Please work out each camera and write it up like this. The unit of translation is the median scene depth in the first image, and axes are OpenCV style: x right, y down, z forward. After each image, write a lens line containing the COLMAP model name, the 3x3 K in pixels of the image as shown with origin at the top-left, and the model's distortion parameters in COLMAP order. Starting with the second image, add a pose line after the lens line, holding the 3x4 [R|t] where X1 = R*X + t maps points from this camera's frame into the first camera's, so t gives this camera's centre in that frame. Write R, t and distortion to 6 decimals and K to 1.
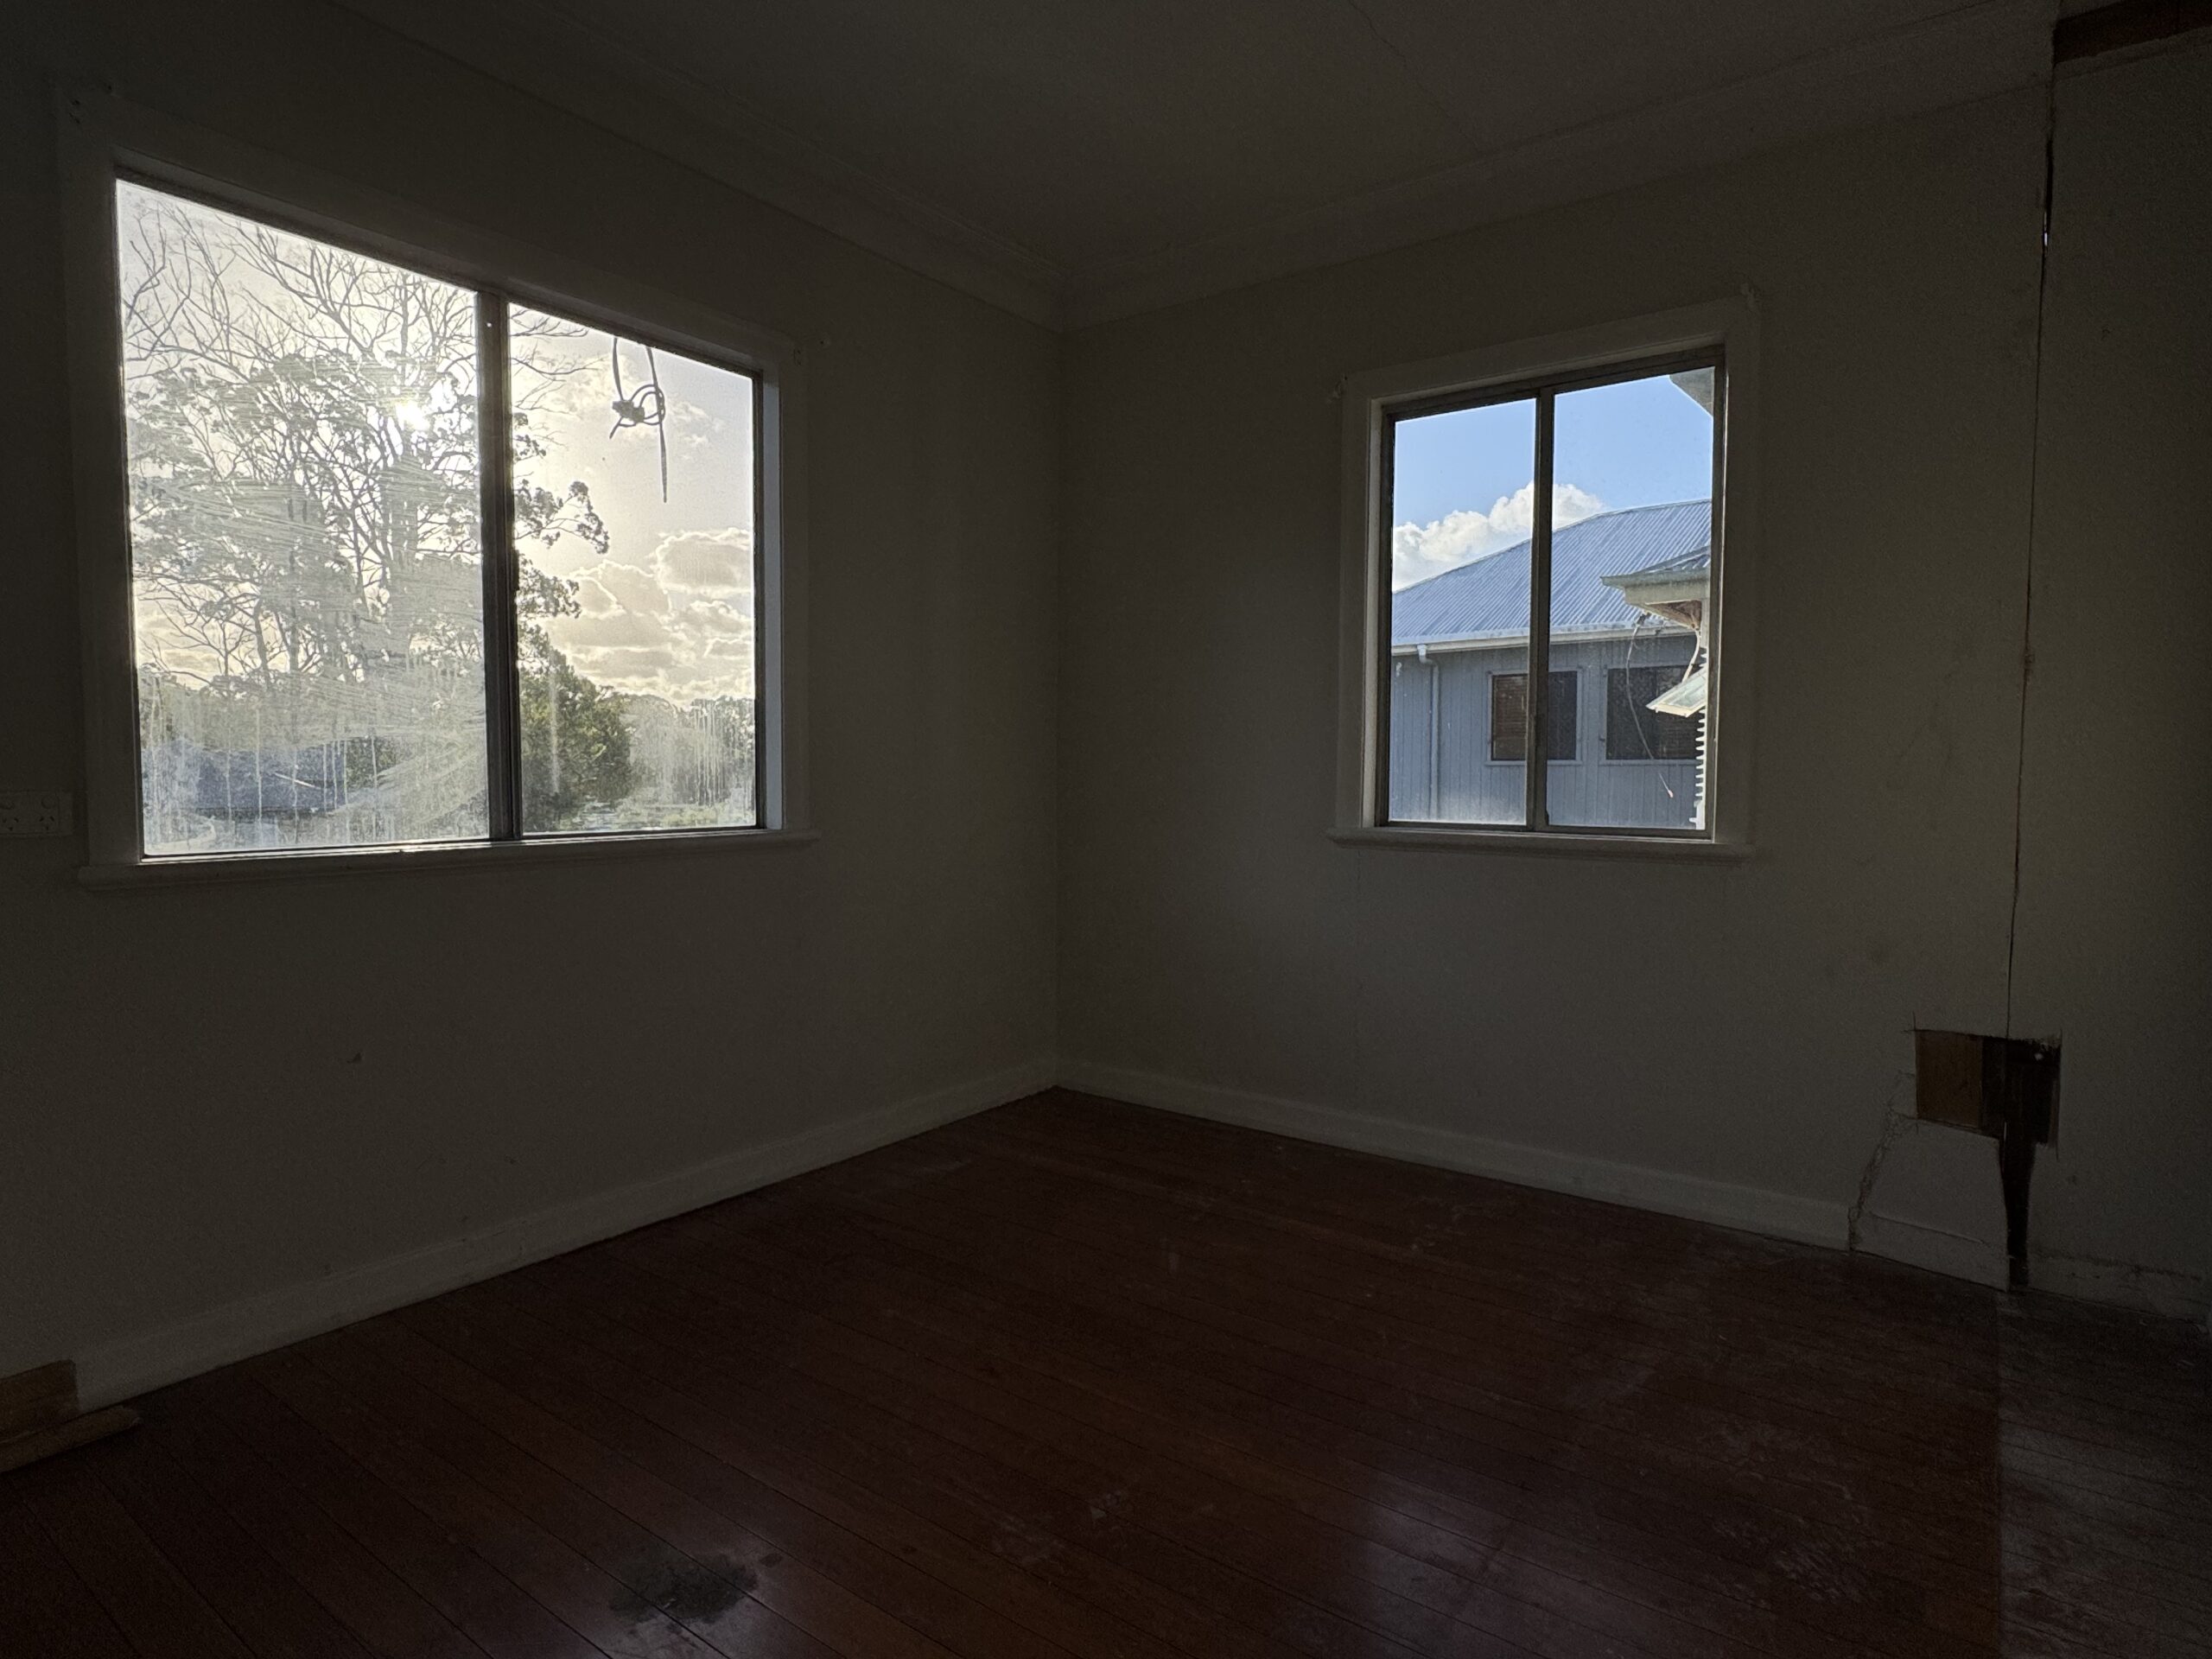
lens RADIAL K [[1211.5, 0, 1114.4], [0, 1211.5, 828.1], [0, 0, 1]] dist [0.002628, 0.002611]
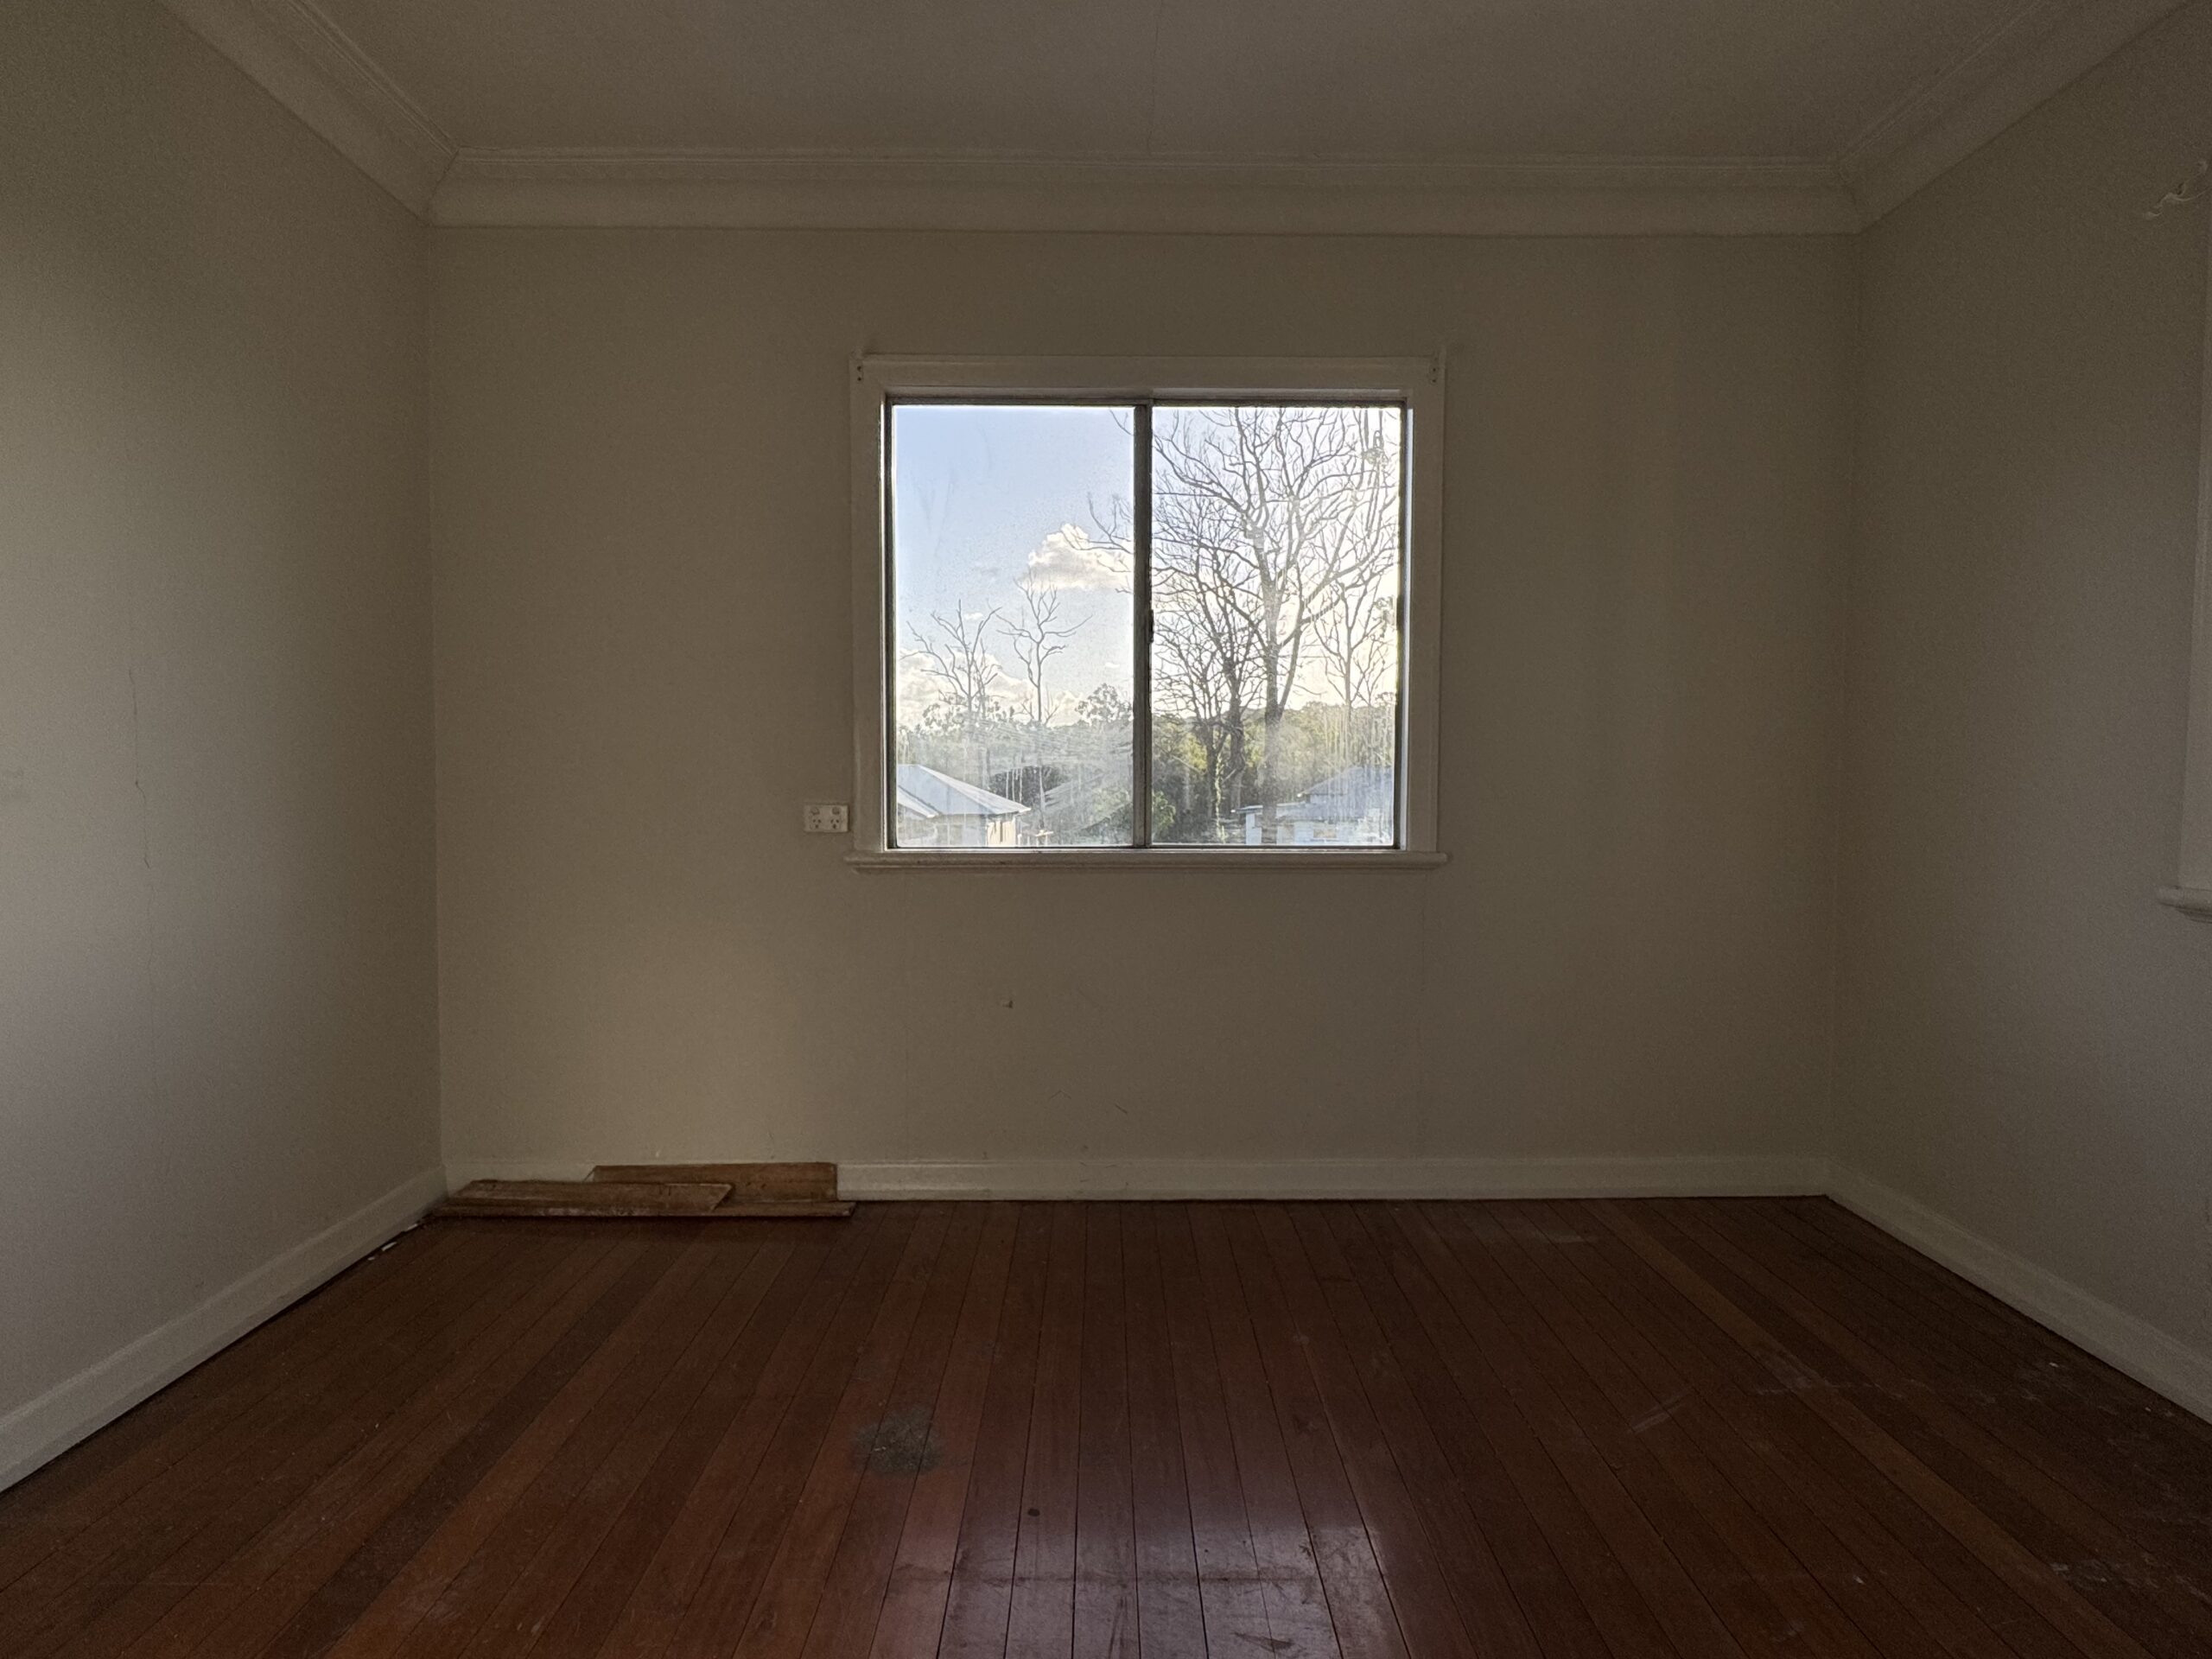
lens RADIAL K [[1211.5, 0, 1110.4], [0, 1211.5, 825.1], [0, 0, 1]] dist [0.002628, 0.002611]
pose [[0.610907, 0.028946, -0.791173, 0.403501], [-0.040467, 0.999167, 0.005309, -0.016845], [0.790668, 0.028773, 0.611569, 0.209786]]
